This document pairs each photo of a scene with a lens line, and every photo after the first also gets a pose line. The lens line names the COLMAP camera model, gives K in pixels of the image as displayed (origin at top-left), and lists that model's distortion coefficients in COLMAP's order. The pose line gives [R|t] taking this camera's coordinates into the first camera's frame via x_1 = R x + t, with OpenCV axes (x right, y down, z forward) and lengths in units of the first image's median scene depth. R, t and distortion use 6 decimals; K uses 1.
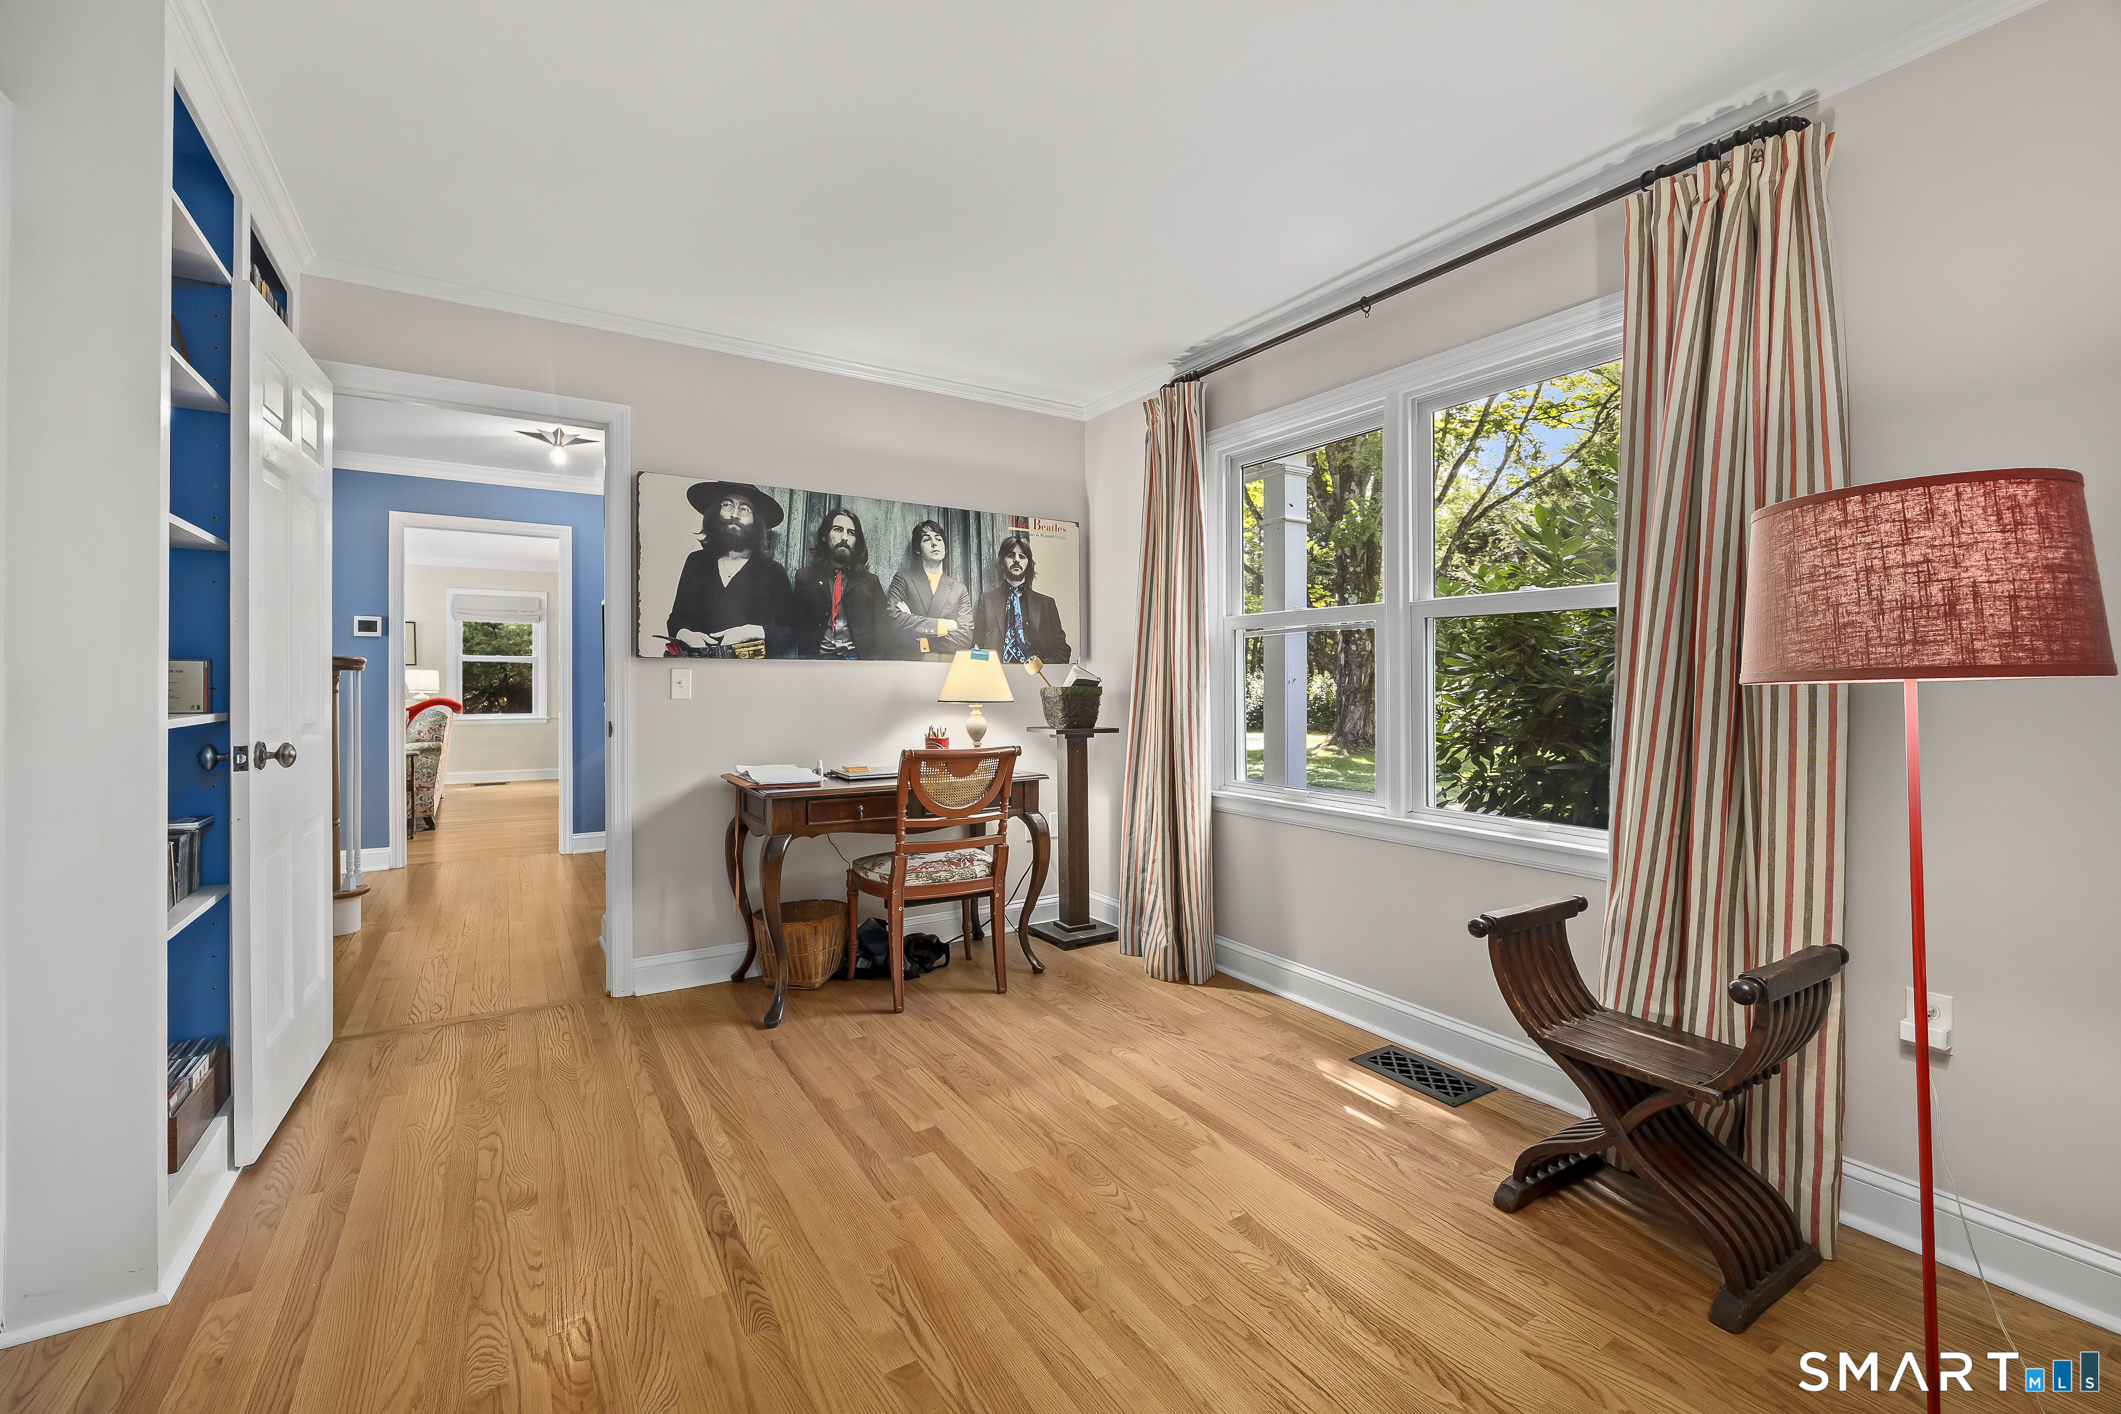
lens RADIAL K [[908.0, 0, 1091.9], [0, 908.0, 675.5], [0, 0, 1]] dist [-0.000123, -0.000024]
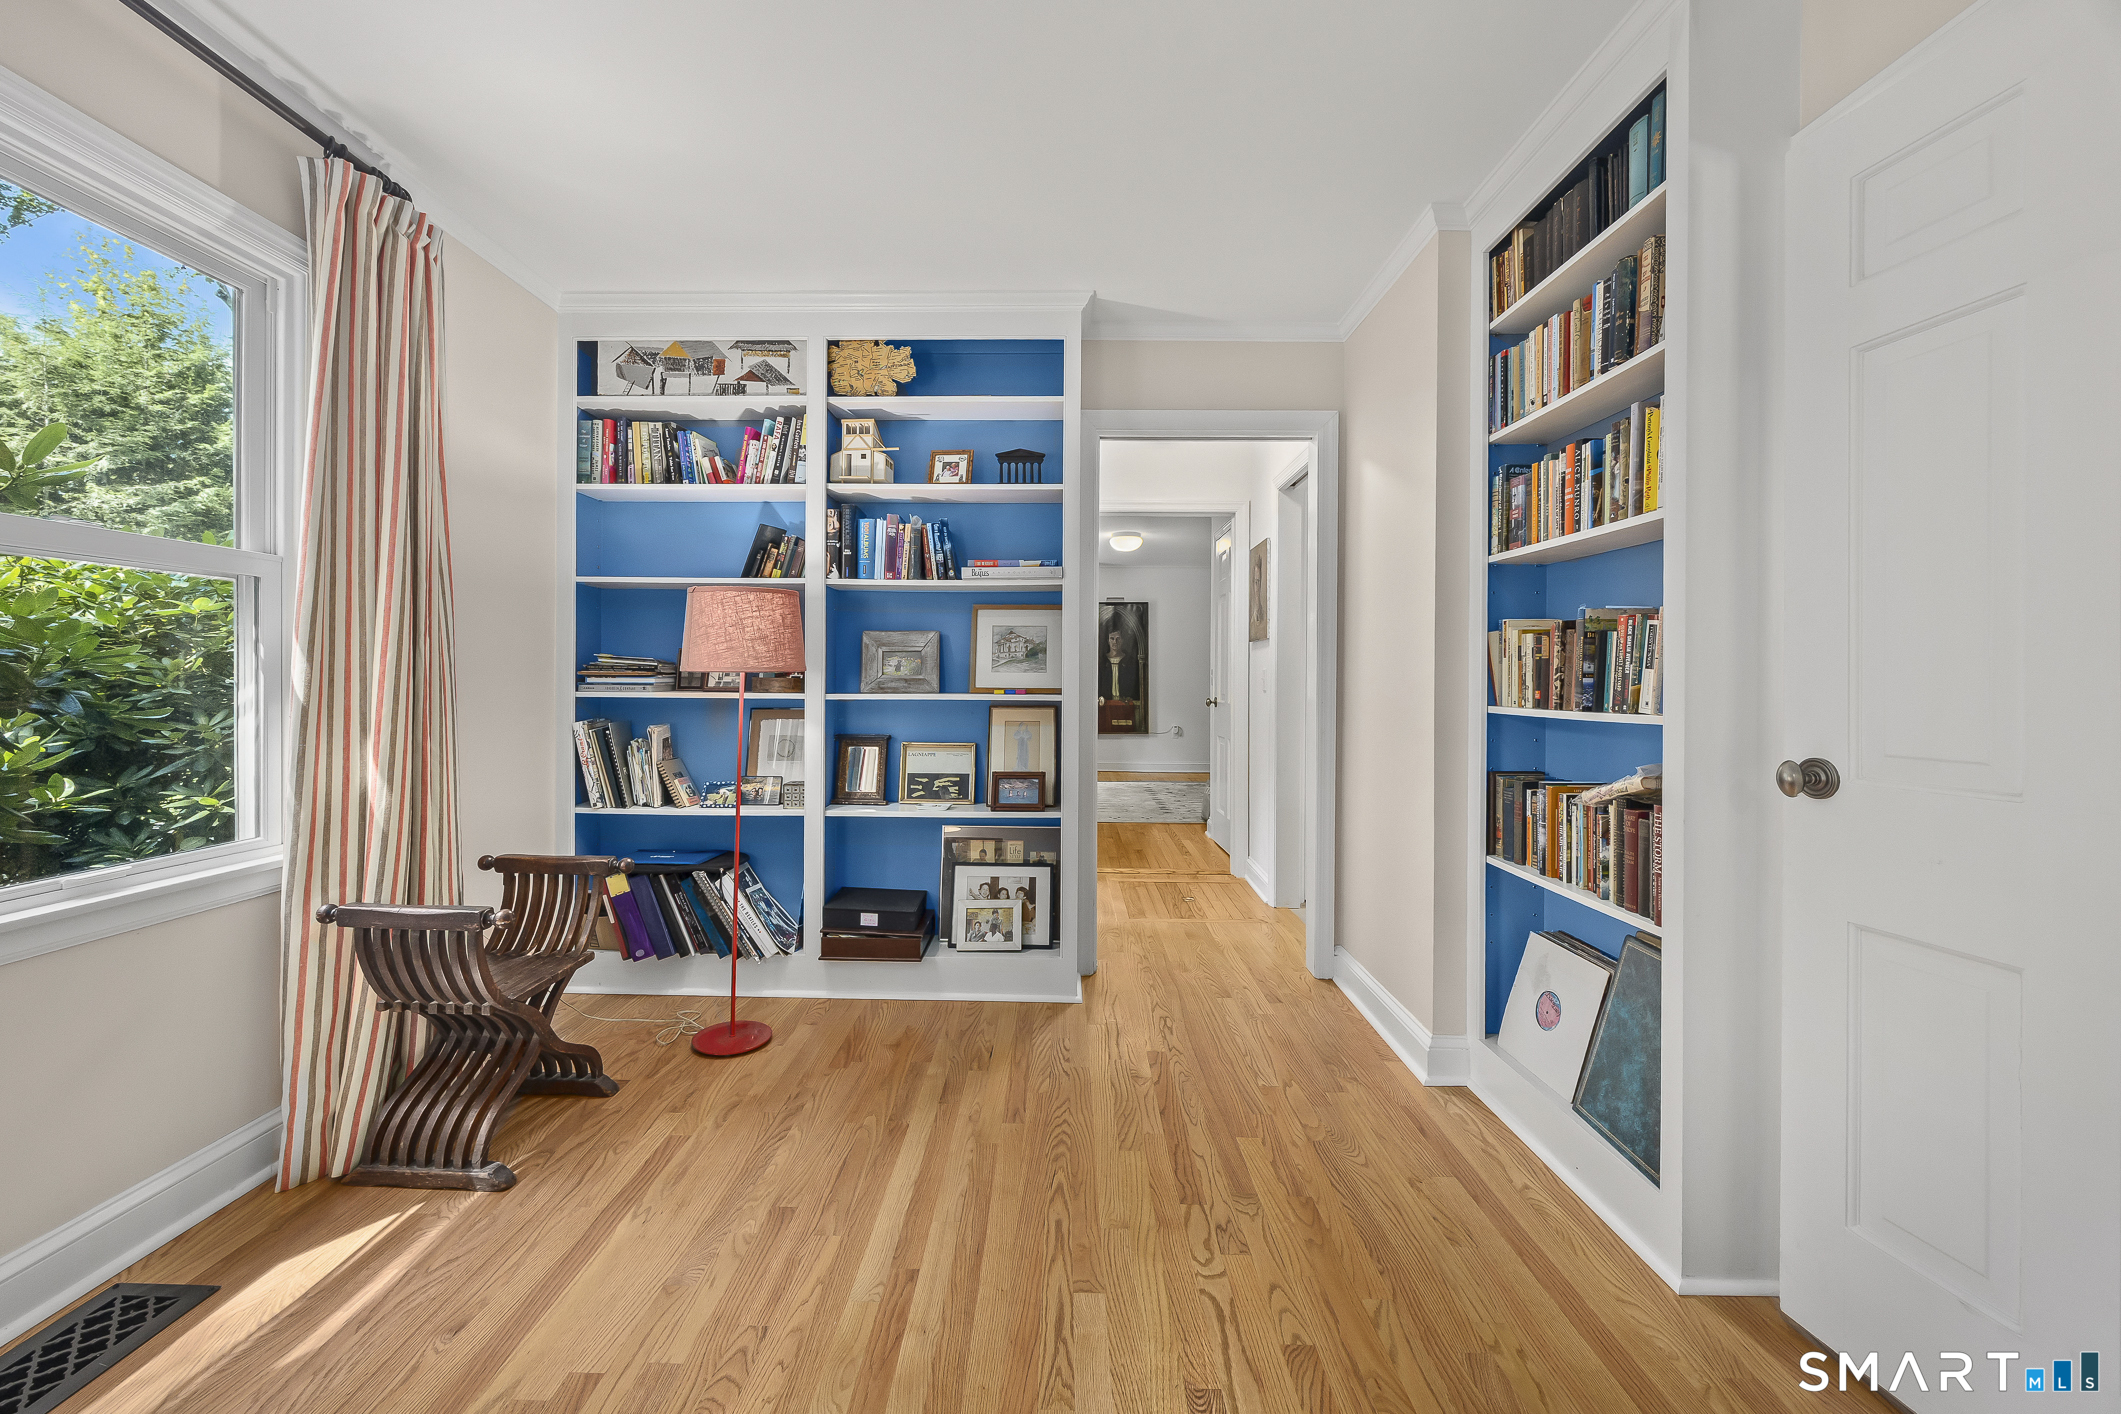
lens RADIAL K [[838.1, 0, 1067.6], [0, 838.1, 677.9], [0, 0, 1]] dist [-0.018156, 0.000008]
pose [[-0.837245, -0.003168, 0.546818, -0.657933], [-0.008091, 0.999946, -0.006594, 0.029154], [-0.546767, -0.009945, -0.837225, 1.670023]]
